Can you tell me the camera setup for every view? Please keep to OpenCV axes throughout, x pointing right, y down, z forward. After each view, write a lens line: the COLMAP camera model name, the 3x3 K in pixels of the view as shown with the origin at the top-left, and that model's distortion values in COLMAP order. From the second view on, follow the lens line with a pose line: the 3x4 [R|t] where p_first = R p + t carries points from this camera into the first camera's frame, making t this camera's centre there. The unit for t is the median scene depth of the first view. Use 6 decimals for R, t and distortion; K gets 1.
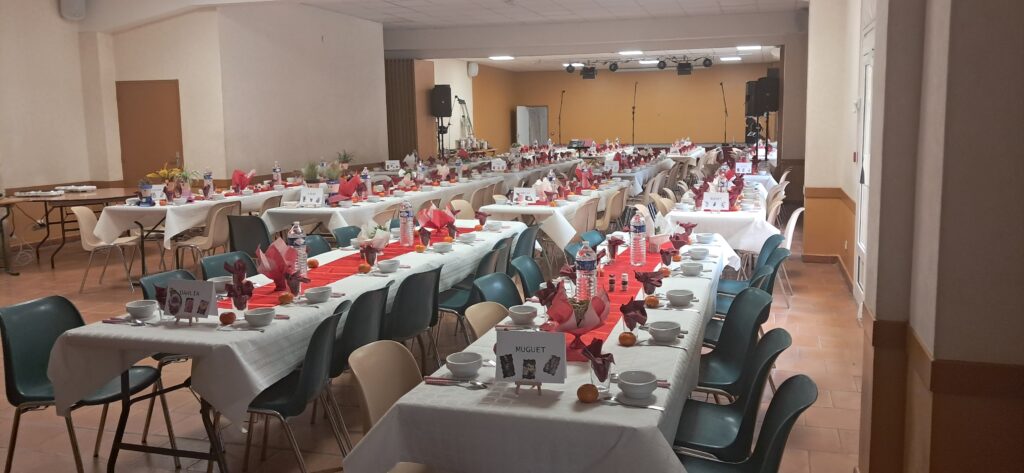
lens RADIAL K [[818.7, 0, 536.6], [0, 818.7, 240.2], [0, 0, 1]] dist [0.058362, -0.221820]
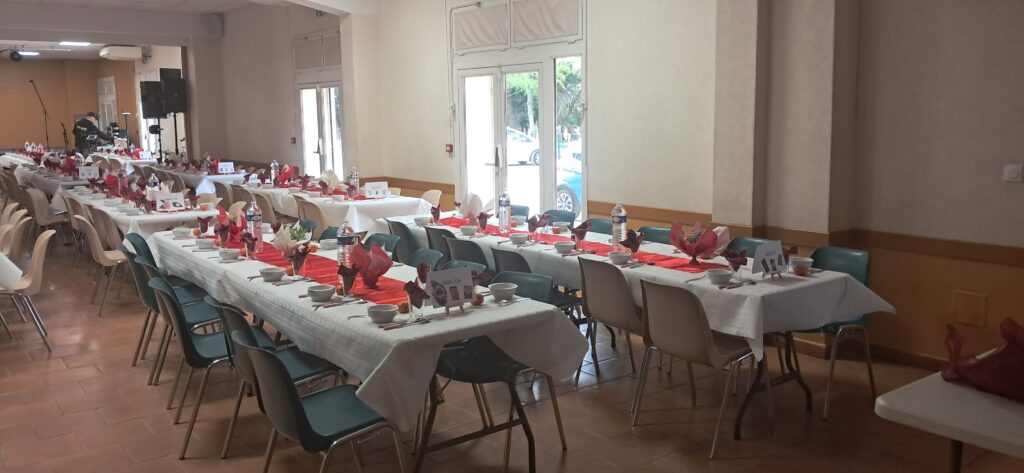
lens RADIAL K [[826.4, 0, 550.6], [0, 826.4, 208.3], [0, 0, 1]] dist [0.014660, 0.003604]
pose [[0.568232, -0.087591, 0.818193, -0.359194], [0.122717, 0.992220, 0.020995, -0.010287], [-0.813667, 0.088476, 0.574560, 0.088102]]
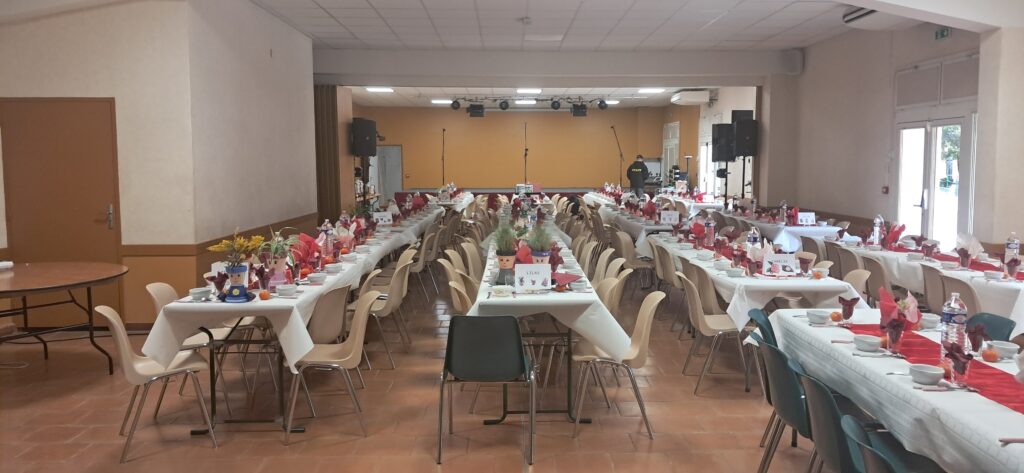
lens RADIAL K [[818.7, 0, 536.6], [0, 818.7, 240.2], [0, 0, 1]] dist [0.058362, -0.221820]
pose [[0.943856, -0.020214, 0.329739, -0.318744], [0.036871, 0.998336, -0.044338, -0.035231], [-0.328294, 0.054006, 0.943030, 0.250055]]
